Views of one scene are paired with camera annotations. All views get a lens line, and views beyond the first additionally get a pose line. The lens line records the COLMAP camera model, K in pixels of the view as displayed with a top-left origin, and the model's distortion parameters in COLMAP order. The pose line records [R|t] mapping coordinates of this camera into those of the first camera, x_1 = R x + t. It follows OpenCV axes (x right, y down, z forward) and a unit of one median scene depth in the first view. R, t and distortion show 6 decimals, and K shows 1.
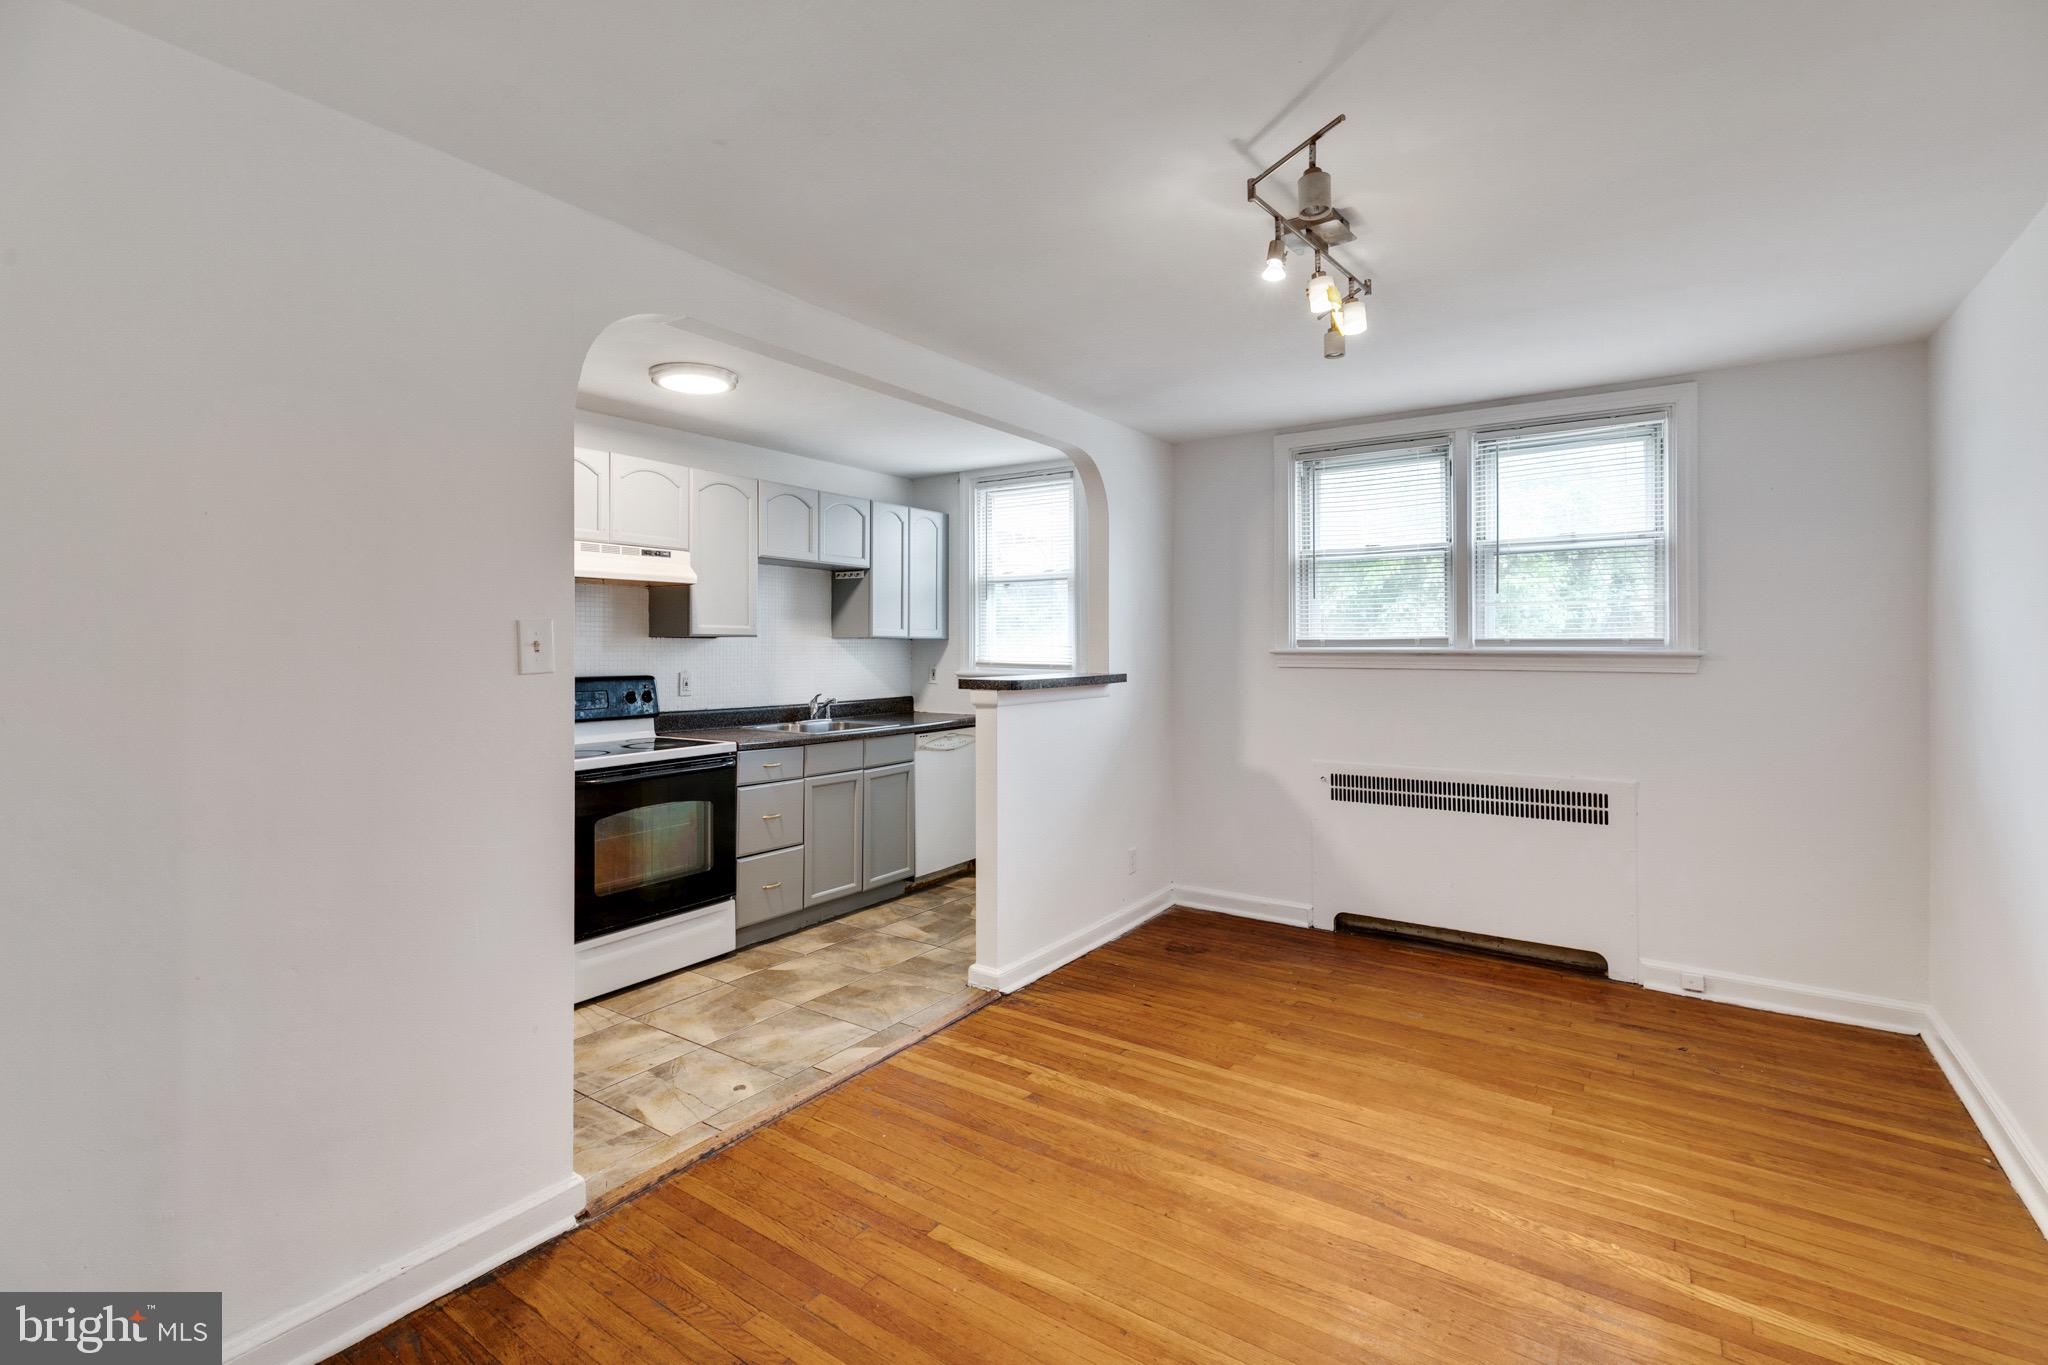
lens RADIAL K [[941.7, 0, 1028.2], [0, 941.7, 640.5], [0, 0, 1]] dist [-0.000152, 0.000058]
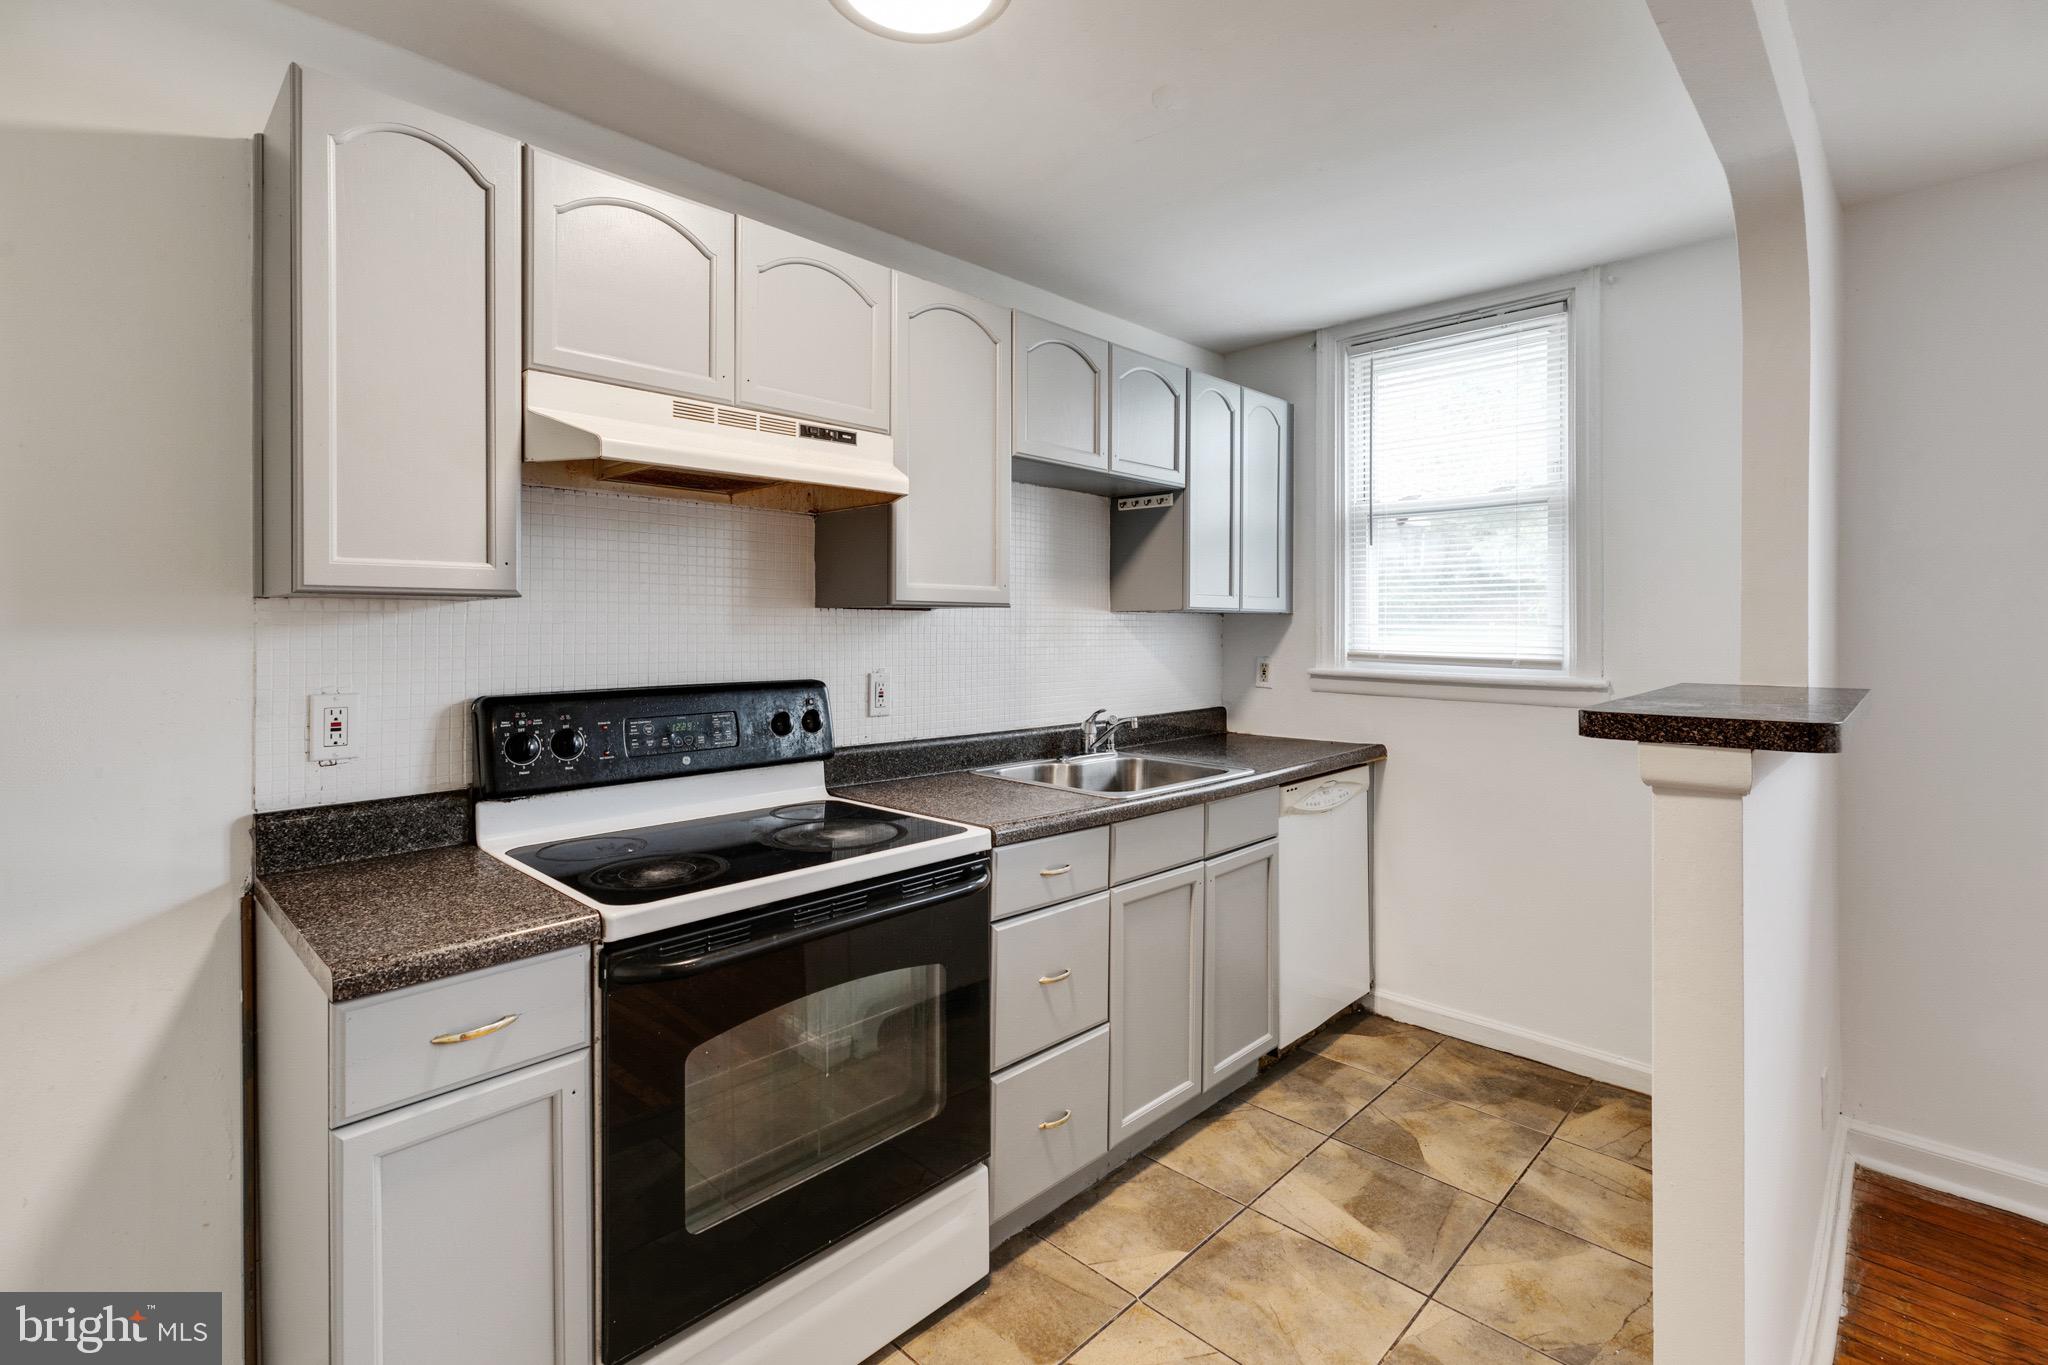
lens RADIAL K [[942.5, 0, 1024.5], [0, 942.5, 623.0], [0, 0, 1]] dist [0.002436, 0.000577]
pose [[0.985342, 0.000746, -0.170588, -0.198384], [-0.000372, 0.999997, 0.002222, 0.004161], [0.170589, -0.002126, 0.985340, 0.502750]]
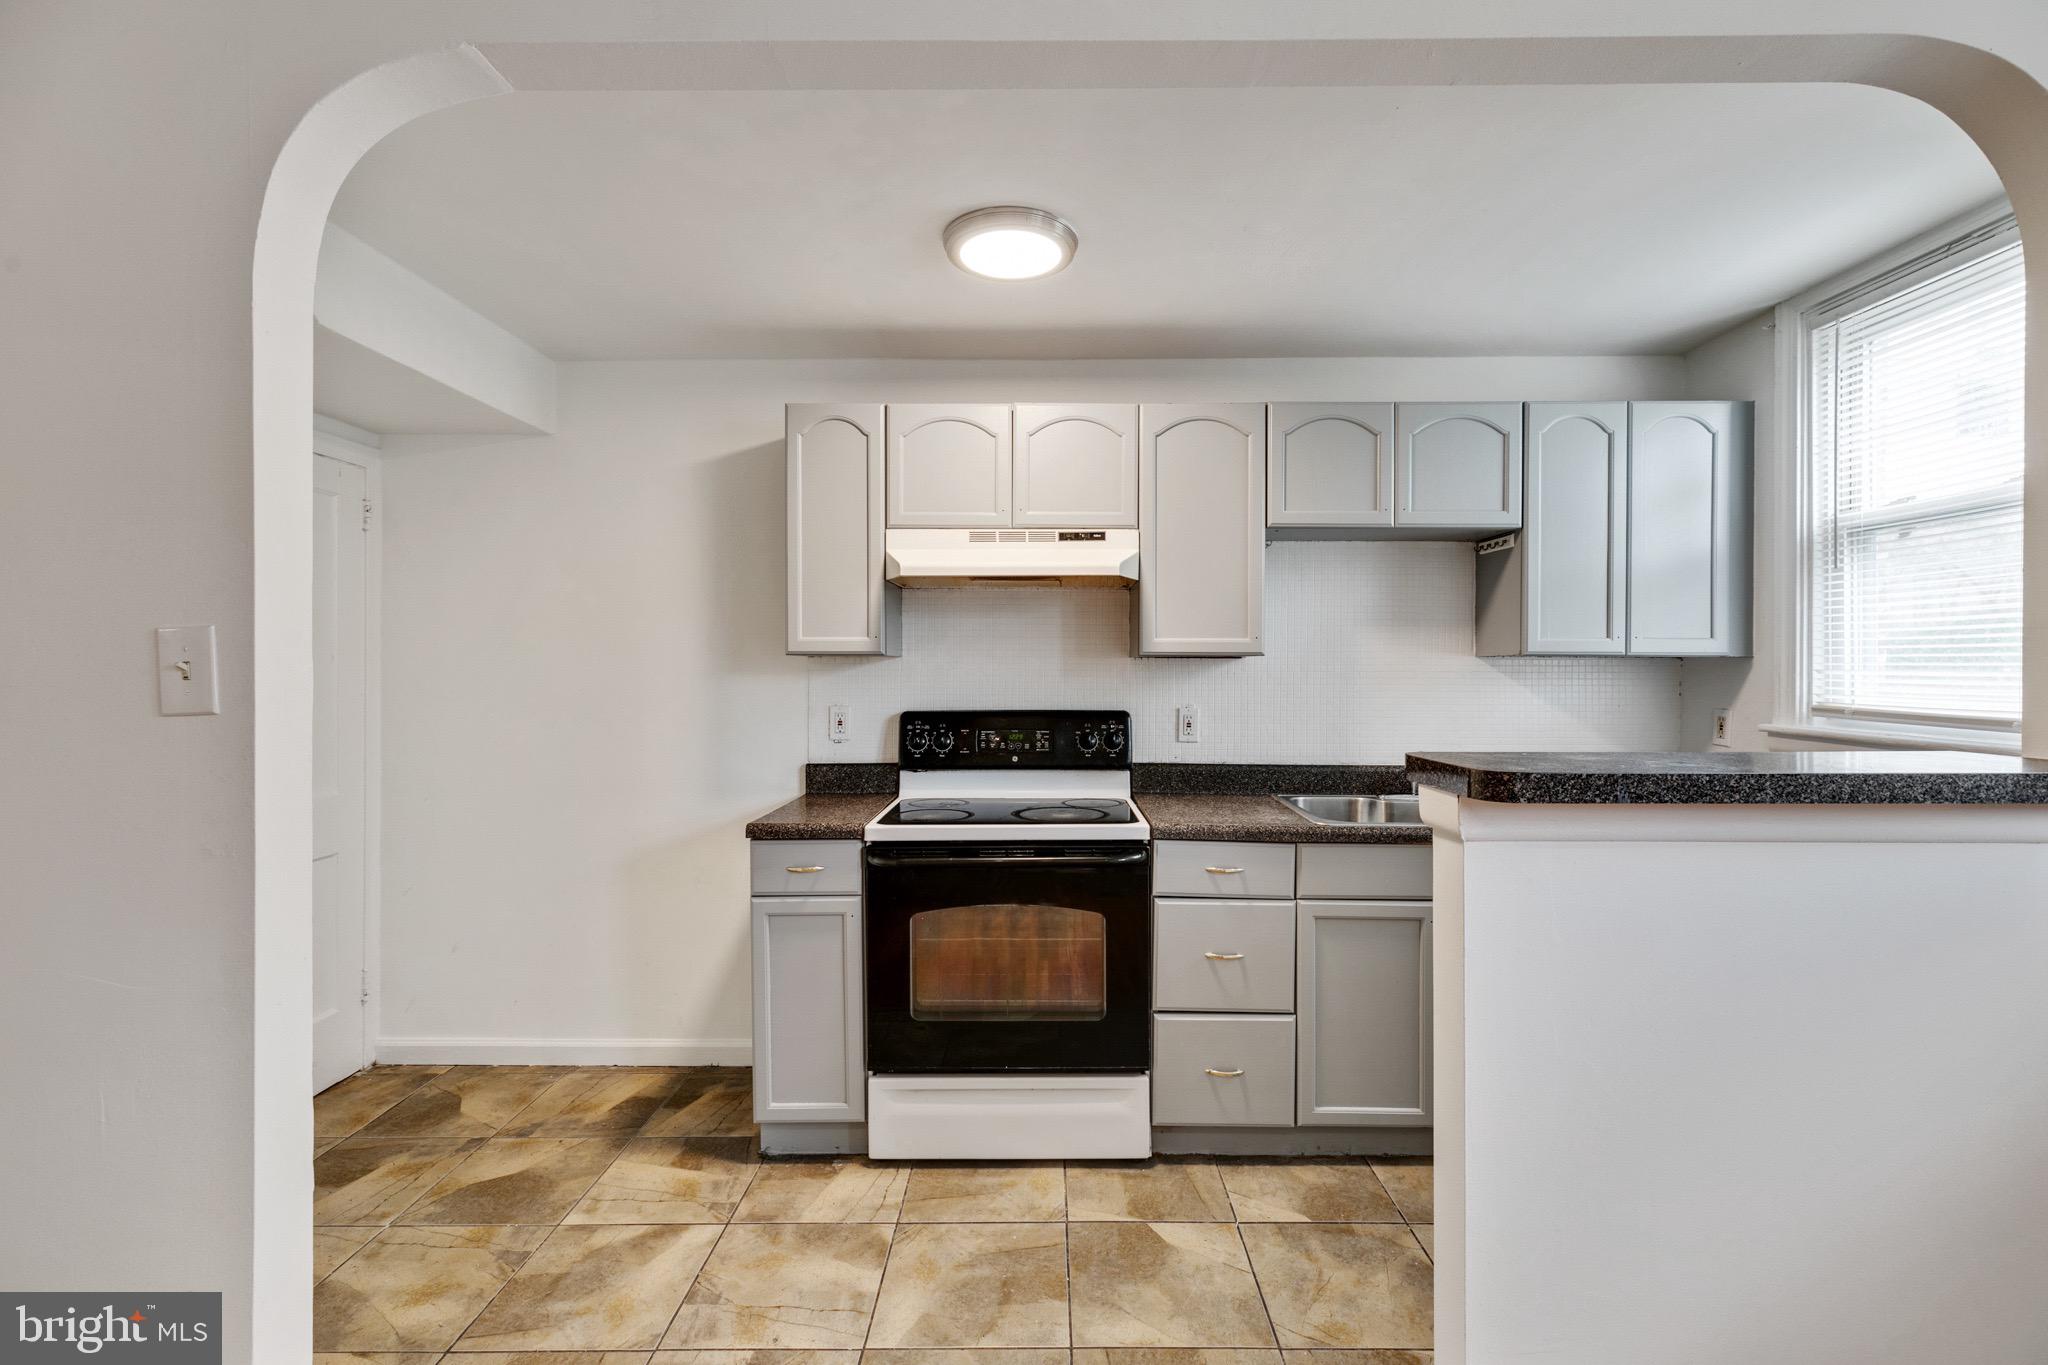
lens RADIAL K [[921.3, 0, 1025.2], [0, 921.3, 669.2], [0, 0, 1]] dist [0.006777, 0.000463]
pose [[0.556159, 0.002088, -0.831074, 0.138471], [0.002660, 0.999987, 0.004292, 0.002514], [0.831072, -0.004598, 0.556146, 0.551838]]
